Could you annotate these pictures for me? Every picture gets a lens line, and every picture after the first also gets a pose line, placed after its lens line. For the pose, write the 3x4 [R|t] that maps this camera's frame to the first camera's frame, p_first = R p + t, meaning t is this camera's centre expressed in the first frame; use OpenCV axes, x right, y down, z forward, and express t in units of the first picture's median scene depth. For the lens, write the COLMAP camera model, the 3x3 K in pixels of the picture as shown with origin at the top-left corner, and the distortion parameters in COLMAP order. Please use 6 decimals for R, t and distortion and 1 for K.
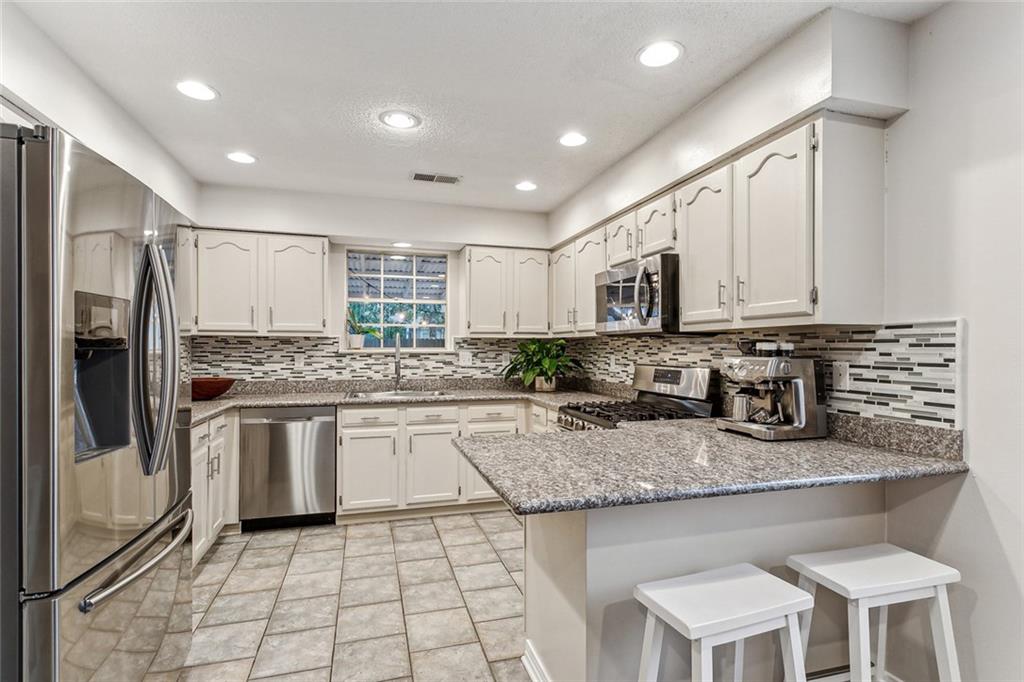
lens RADIAL K [[510.6, 0, 507.3], [0, 510.6, 341.4], [0, 0, 1]] dist [-0.001600, 0.001989]
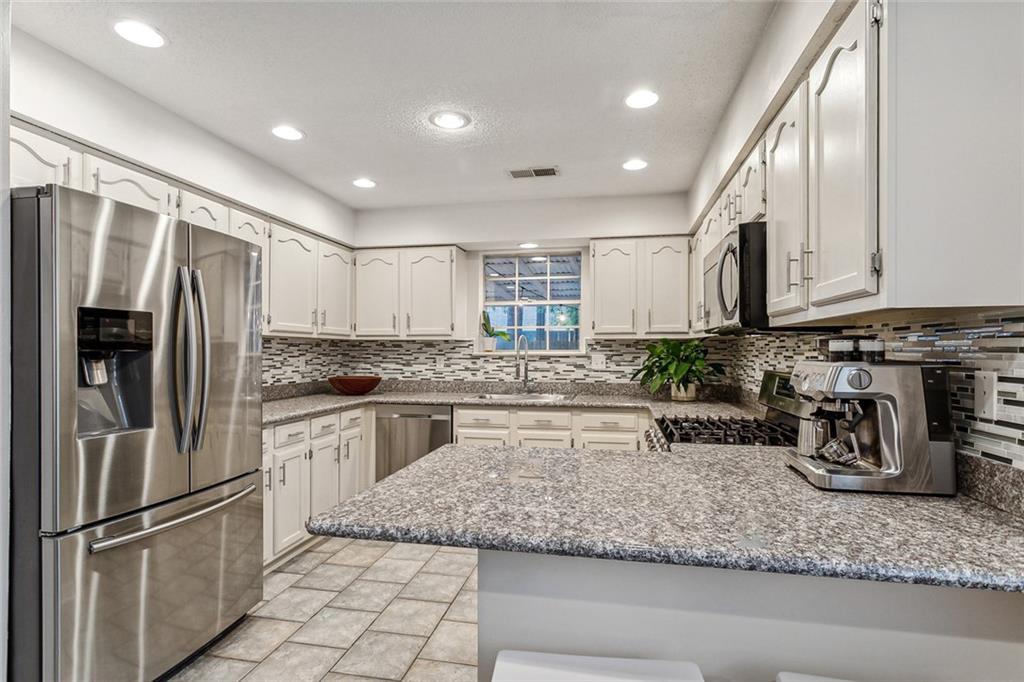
lens RADIAL K [[510.6, 0, 509.6], [0, 510.6, 346.6], [0, 0, 1]] dist [-0.001600, 0.001989]
pose [[0.882347, -0.005669, -0.470564, 0.349044], [0.007832, 0.999966, 0.002639, 0.004486], [0.470533, -0.006014, 0.882362, 0.172054]]
